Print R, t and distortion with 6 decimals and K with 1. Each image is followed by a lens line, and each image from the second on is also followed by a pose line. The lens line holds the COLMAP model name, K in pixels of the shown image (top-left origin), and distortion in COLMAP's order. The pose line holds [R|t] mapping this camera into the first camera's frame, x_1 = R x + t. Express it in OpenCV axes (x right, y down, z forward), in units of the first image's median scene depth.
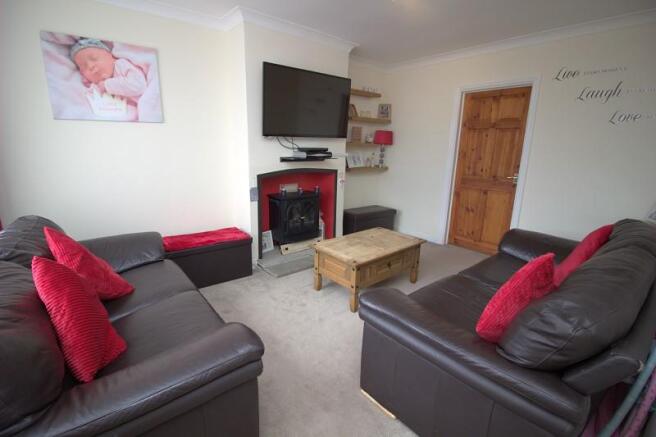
lens RADIAL K [[304.8, 0, 327.8], [0, 304.8, 217.8], [0, 0, 1]] dist [-0.003532, -0.000730]
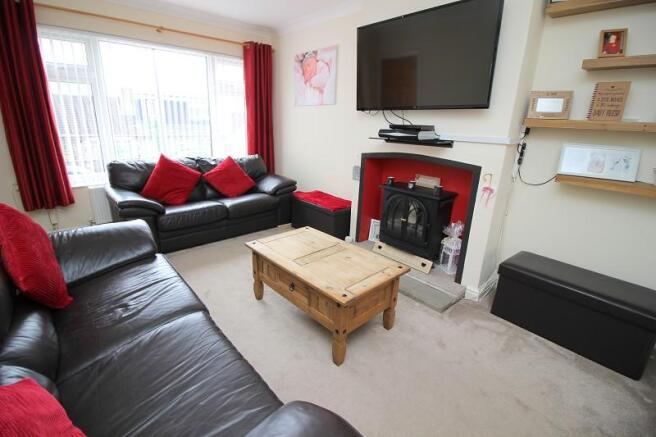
lens RADIAL K [[314.5, 0, 328.2], [0, 314.5, 218.3], [0, 0, 1]] dist [-0.001592, -0.000174]
pose [[0.059227, 0.262799, -0.963031, 0.930605], [-0.279739, 0.930440, 0.236701, -0.190233], [0.958247, 0.255379, 0.128622, 1.022128]]
